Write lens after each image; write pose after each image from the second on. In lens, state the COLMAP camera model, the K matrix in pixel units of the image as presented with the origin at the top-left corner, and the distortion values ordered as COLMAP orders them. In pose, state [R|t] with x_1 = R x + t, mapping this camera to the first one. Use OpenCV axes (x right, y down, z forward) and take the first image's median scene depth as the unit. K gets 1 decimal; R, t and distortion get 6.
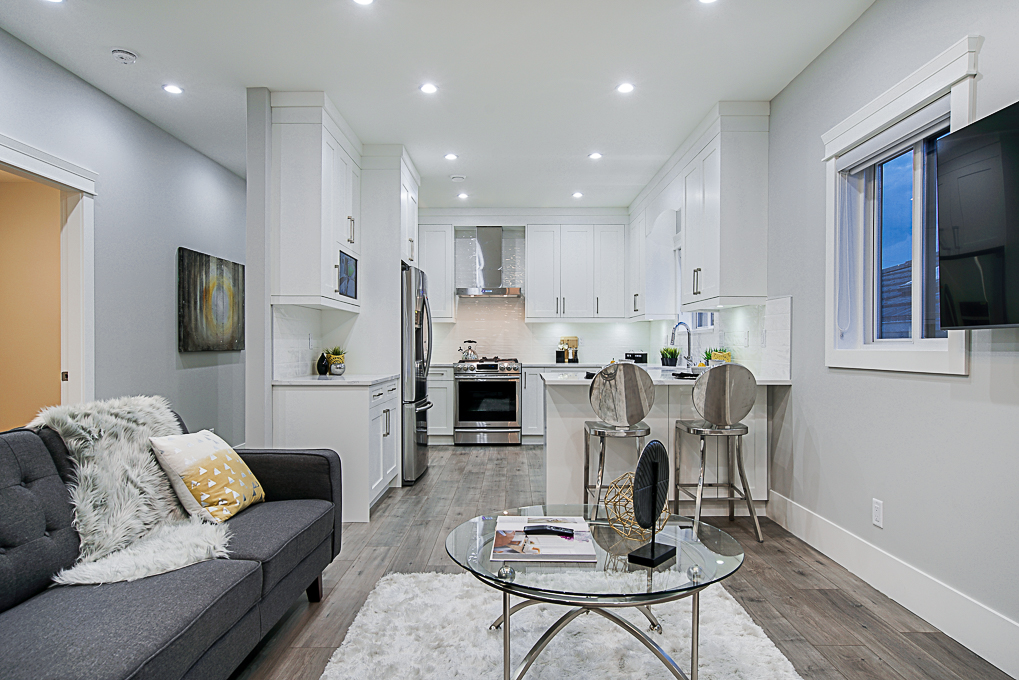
lens RADIAL K [[633.5, 0, 514.6], [0, 633.5, 341.8], [0, 0, 1]] dist [-0.009551, 0.017423]
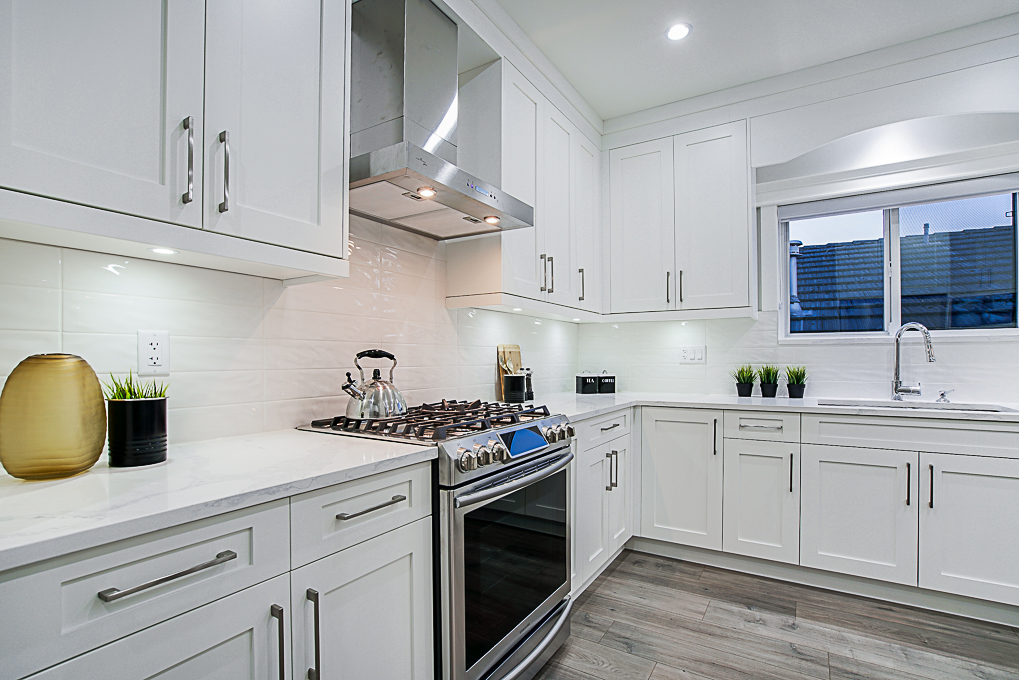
lens RADIAL K [[471.4, 0, 514.3], [0, 471.4, 359.9], [0, 0, 1]] dist [-0.053443, 0.016058]
pose [[0.536403, -0.002333, 0.843959, -0.342612], [0.000014, 0.999996, 0.002755, 0.002955], [-0.843962, -0.001466, 0.536401, 1.317854]]
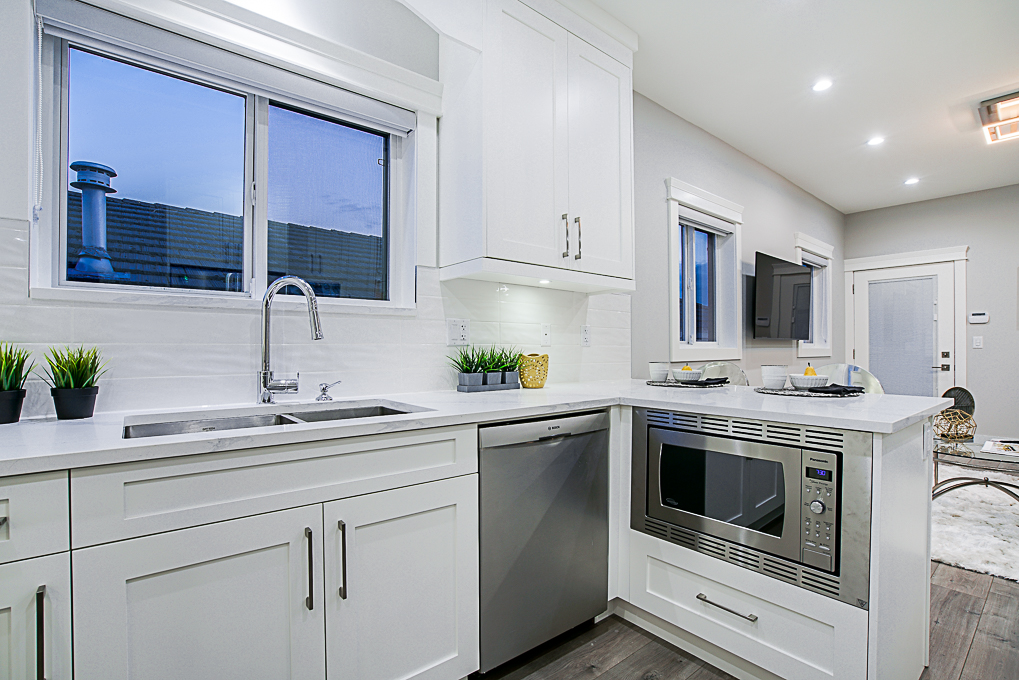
lens RADIAL K [[471.4, 0, 504.2], [0, 471.4, 352.1], [0, 0, 1]] dist [-0.053443, 0.016058]
pose [[-0.628233, -0.006124, 0.778001, -0.018248], [-0.004880, 0.999980, 0.003931, 0.012734], [-0.778010, -0.001327, -0.628251, 1.303272]]
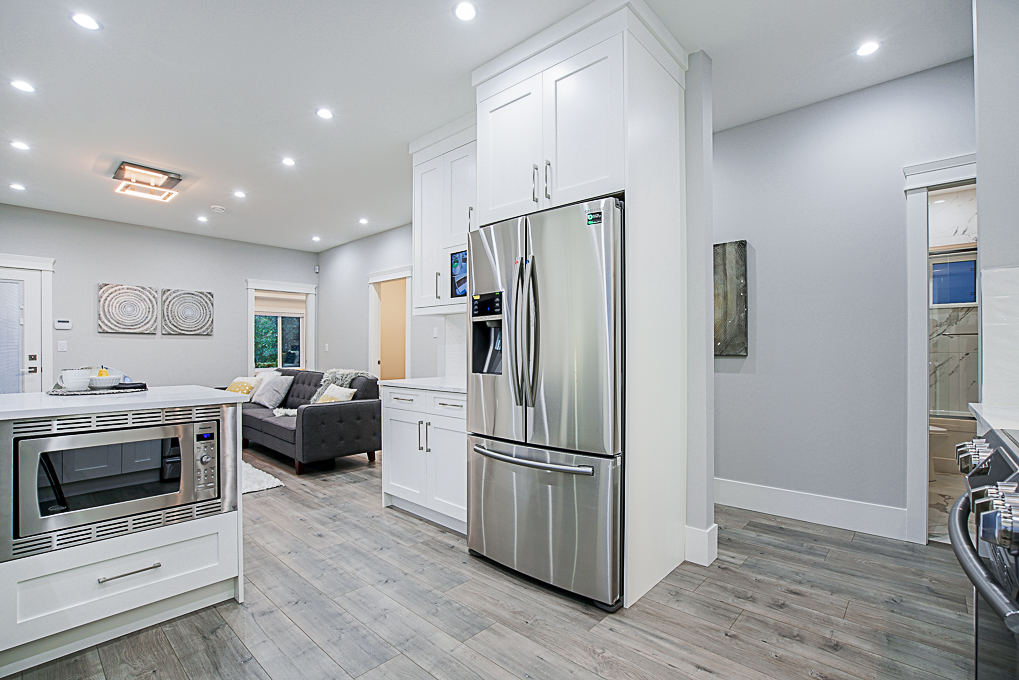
lens RADIAL K [[471.4, 0, 506.3], [0, 471.4, 348.1], [0, 0, 1]] dist [-0.053443, 0.016058]
pose [[-0.681561, -0.001982, -0.731759, 0.191645], [0.005862, 0.999949, -0.008167, 0.010729], [0.731738, -0.009856, -0.681515, 1.461943]]
